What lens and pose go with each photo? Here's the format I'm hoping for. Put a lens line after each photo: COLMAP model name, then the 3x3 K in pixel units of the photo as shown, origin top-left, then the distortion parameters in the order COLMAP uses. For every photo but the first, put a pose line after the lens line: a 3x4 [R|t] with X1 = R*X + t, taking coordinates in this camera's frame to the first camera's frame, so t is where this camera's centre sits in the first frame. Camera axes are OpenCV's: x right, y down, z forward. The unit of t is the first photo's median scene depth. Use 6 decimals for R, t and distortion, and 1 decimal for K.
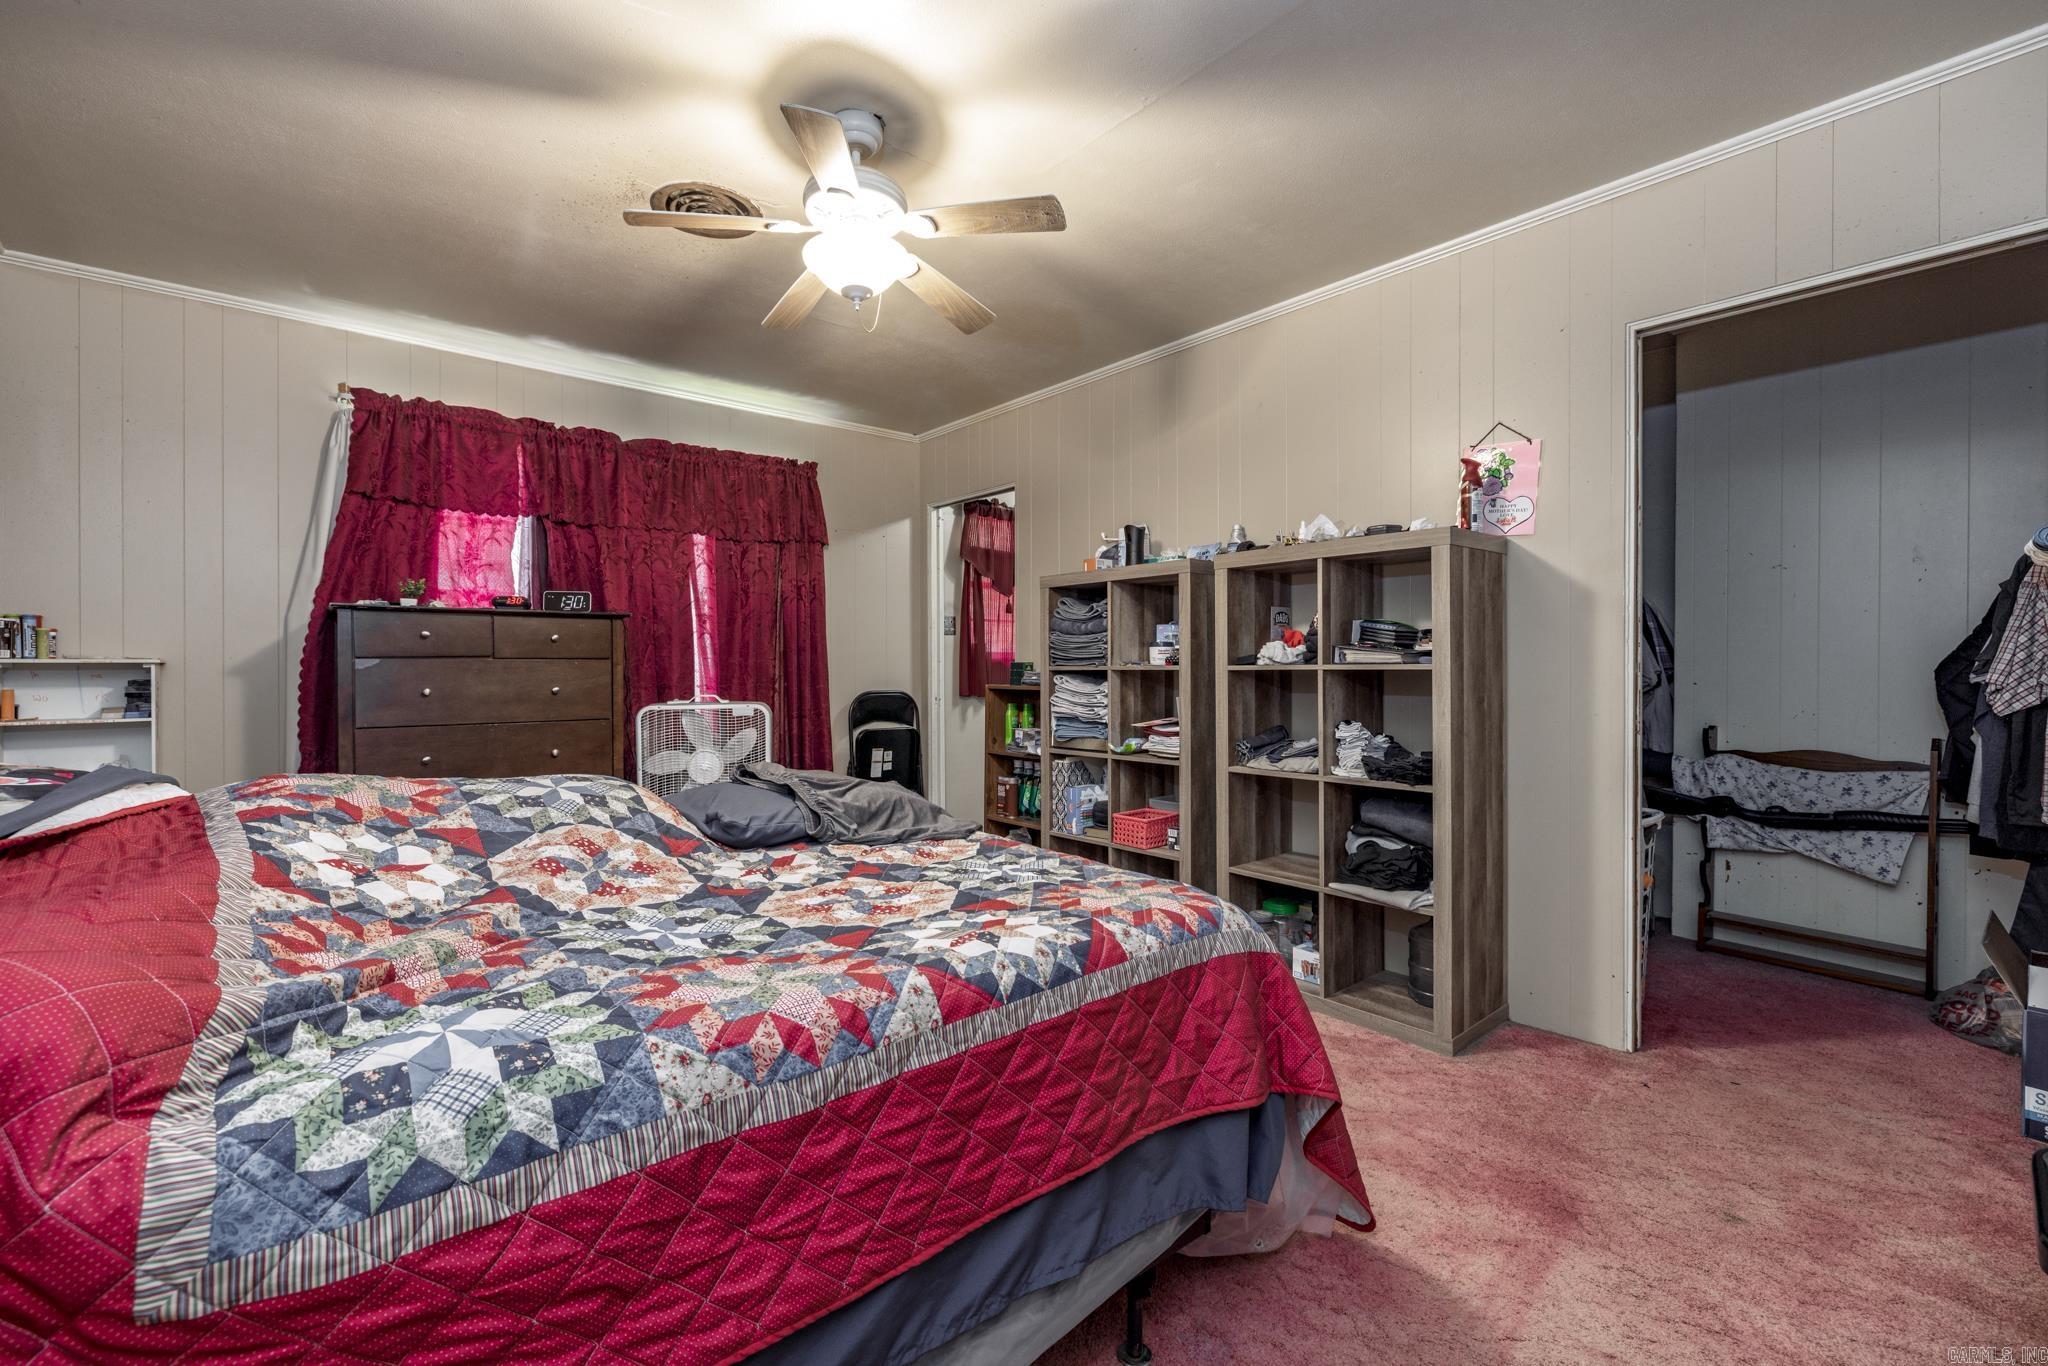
lens RADIAL K [[884.8, 0, 974.4], [0, 884.8, 673.1], [0, 0, 1]] dist [0.000518, 0.001899]
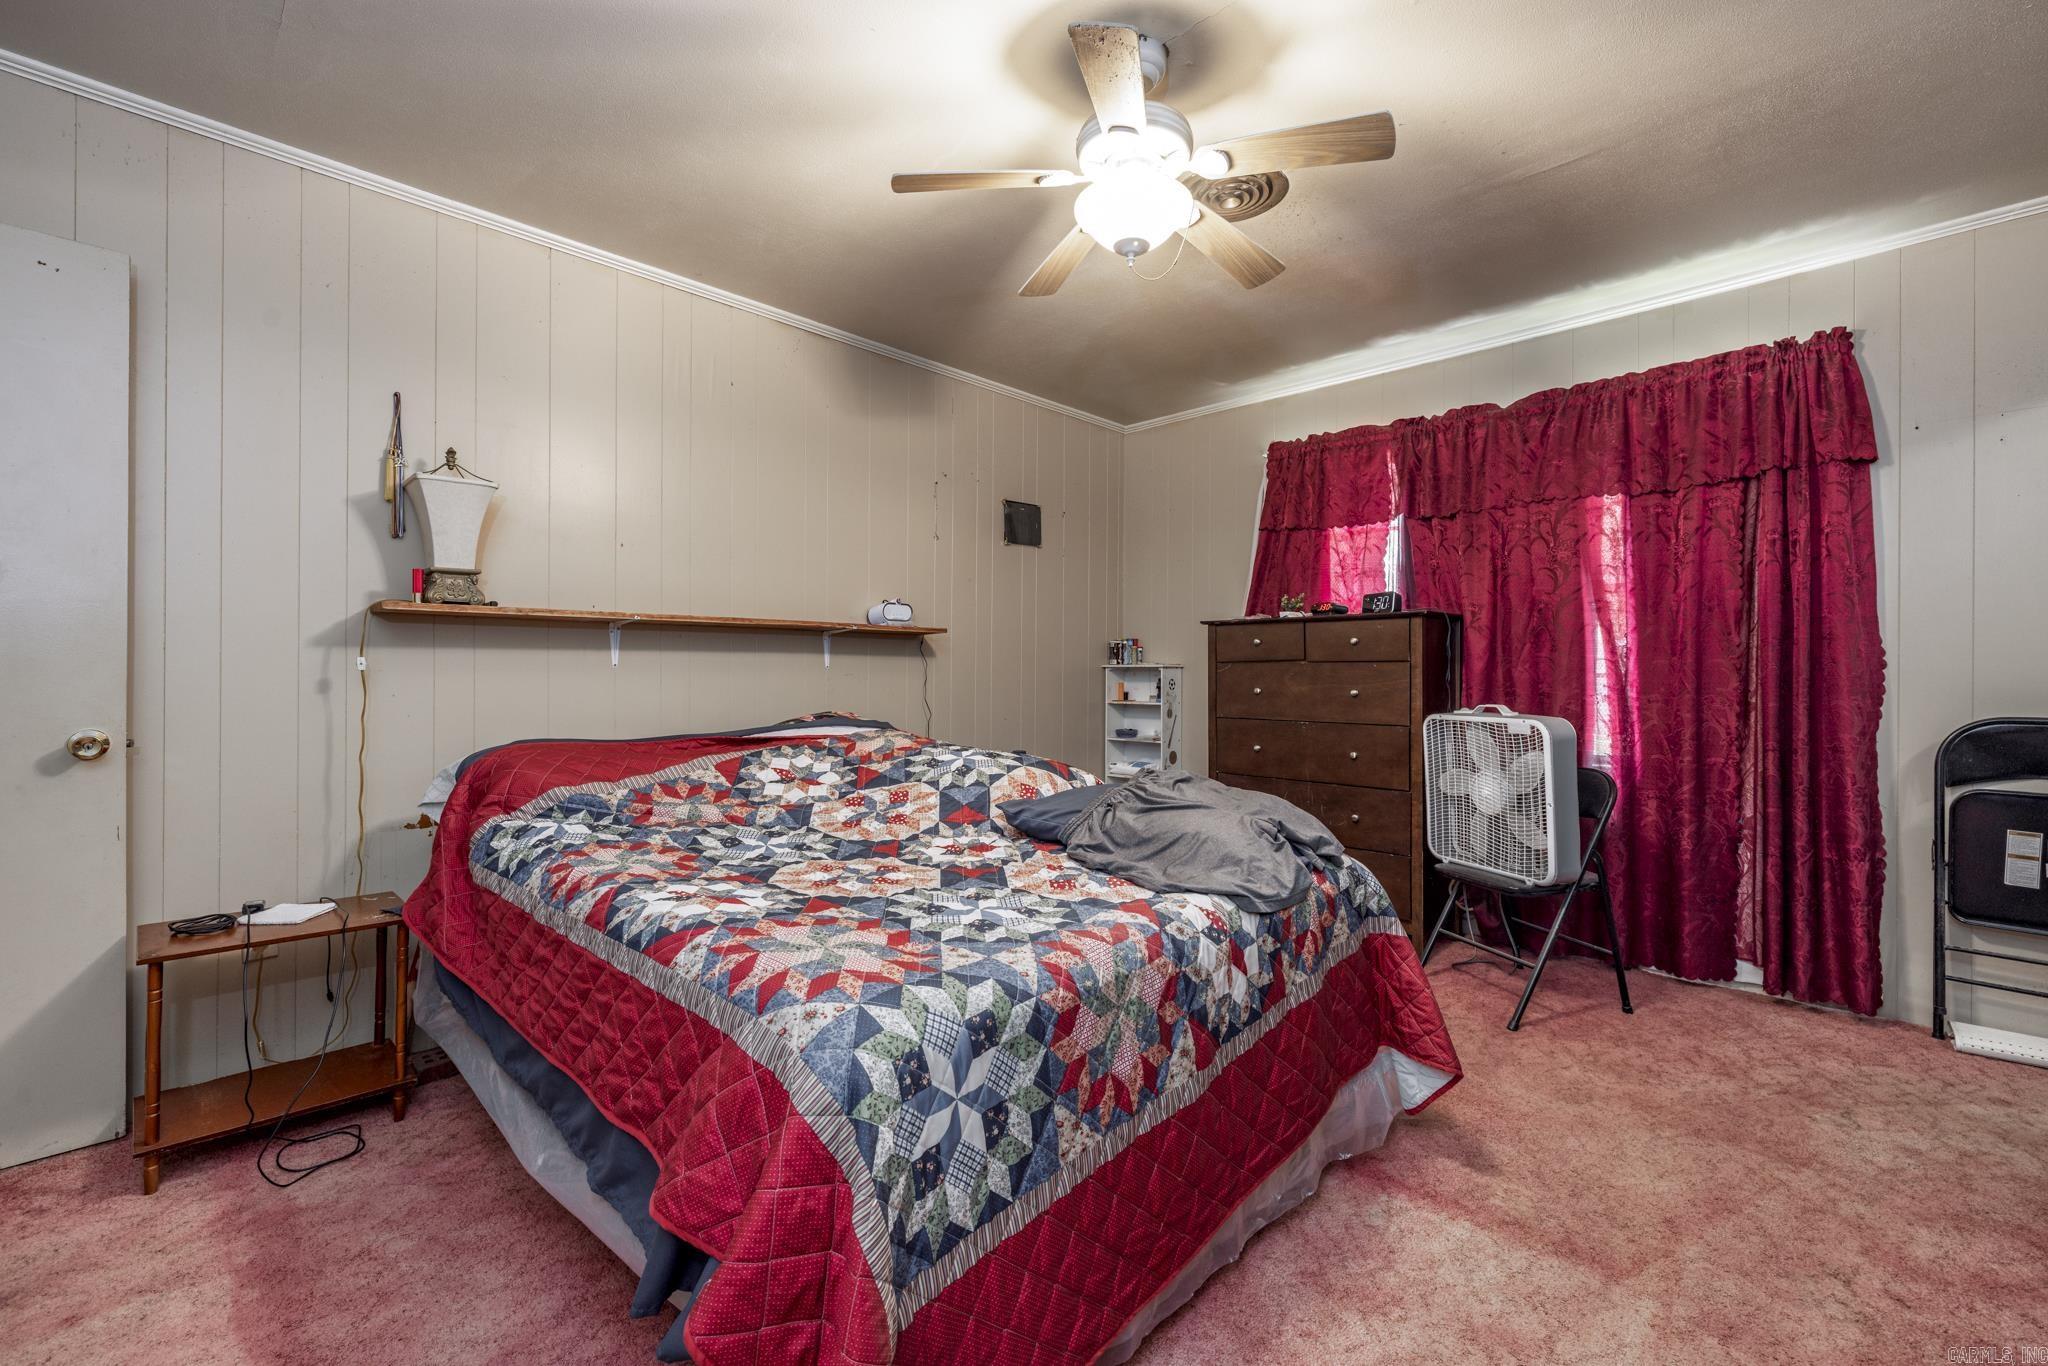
lens RADIAL K [[884.8, 0, 1019.5], [0, 884.8, 665.7], [0, 0, 1]] dist [0.000518, 0.001899]
pose [[0.086537, -0.001267, -0.996248, 0.462878], [-0.009781, 0.999950, -0.002121, -0.005207], [0.996201, 0.009928, 0.086520, 0.505782]]
